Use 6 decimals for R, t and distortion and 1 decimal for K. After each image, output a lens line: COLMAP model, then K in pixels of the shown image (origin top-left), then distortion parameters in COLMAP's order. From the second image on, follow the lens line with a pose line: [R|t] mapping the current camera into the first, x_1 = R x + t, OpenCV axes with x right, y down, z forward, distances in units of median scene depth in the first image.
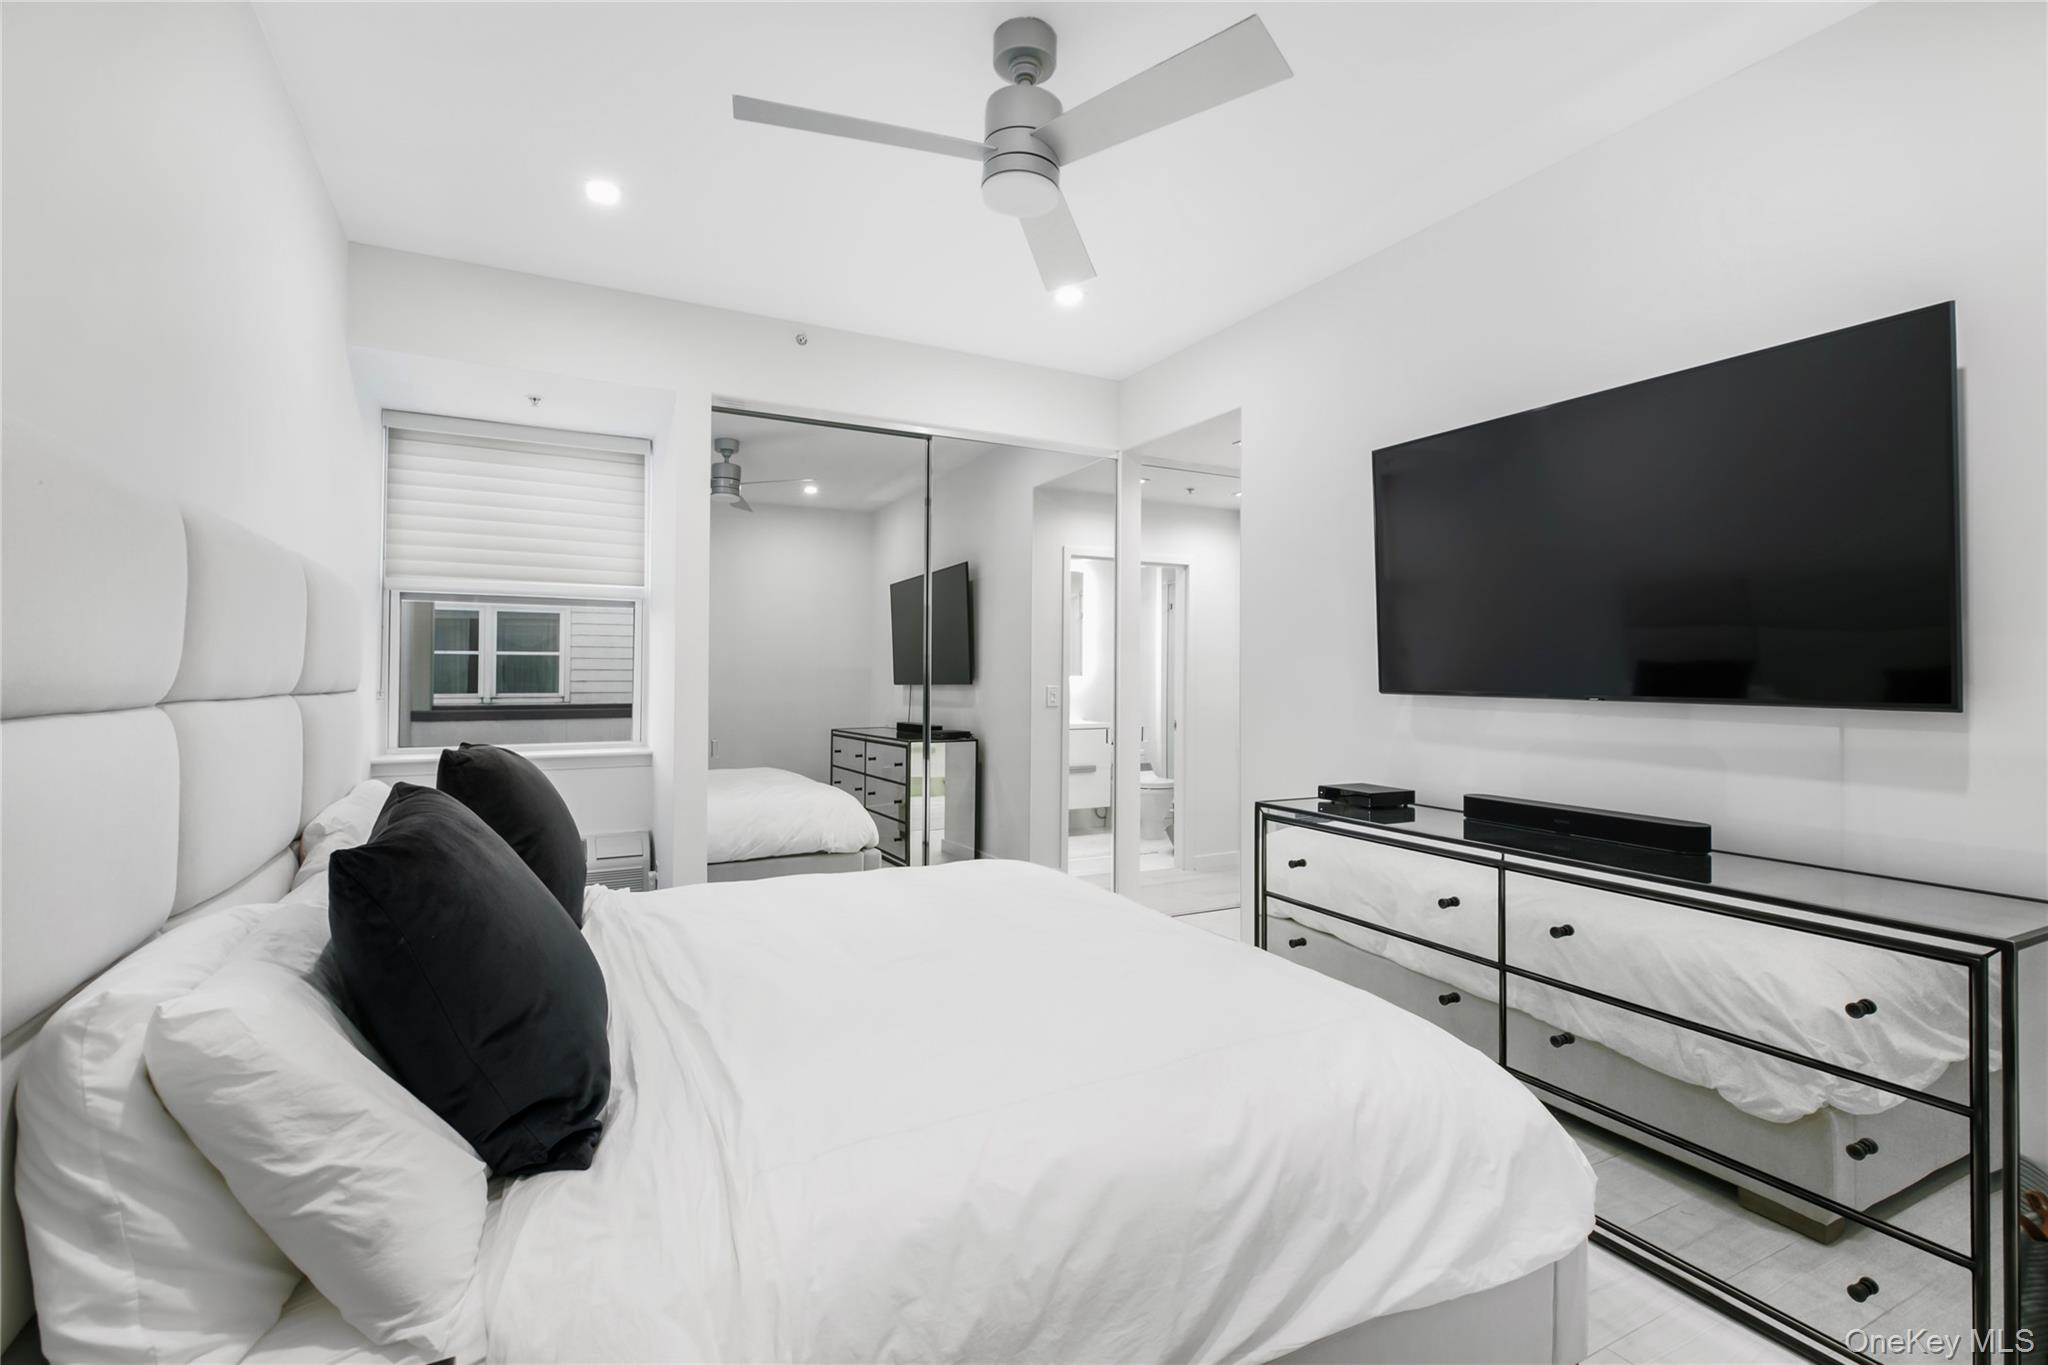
lens RADIAL K [[928.7, 0, 1024.0], [0, 928.7, 682.5], [0, 0, 1]] dist [-0.000534, -0.000134]
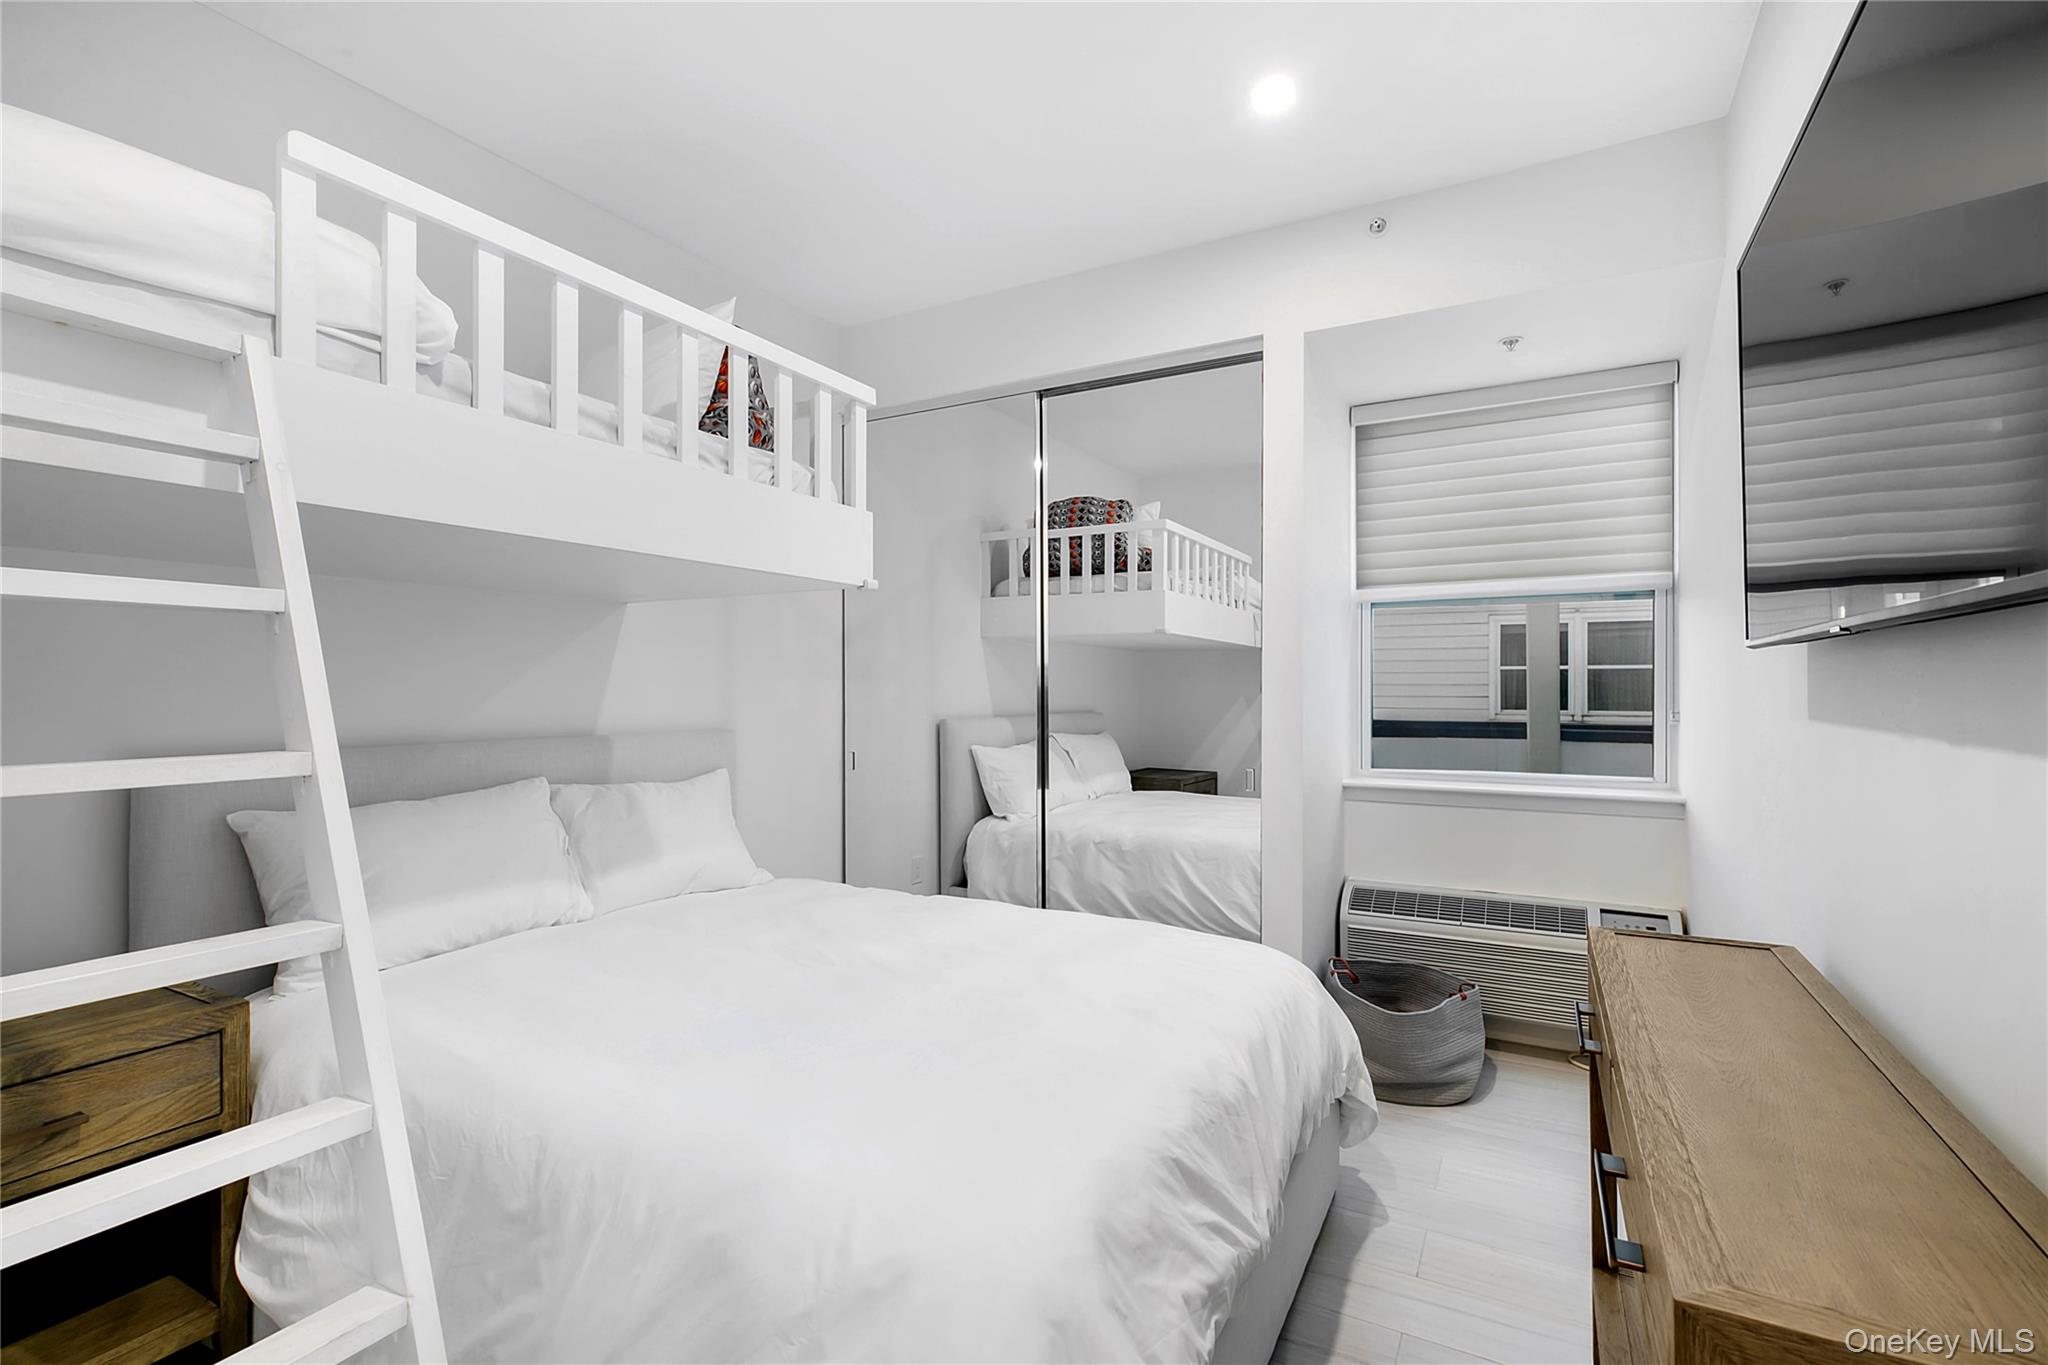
lens RADIAL K [[928.7, 0, 1024.0], [0, 928.7, 682.5], [0, 0, 1]] dist [-0.000534, -0.000134]
pose [[0.444667, -0.013009, -0.895601, 0.005252], [-0.002344, 0.999874, -0.015688, -0.001070], [0.895693, 0.009075, 0.444581, 0.175017]]
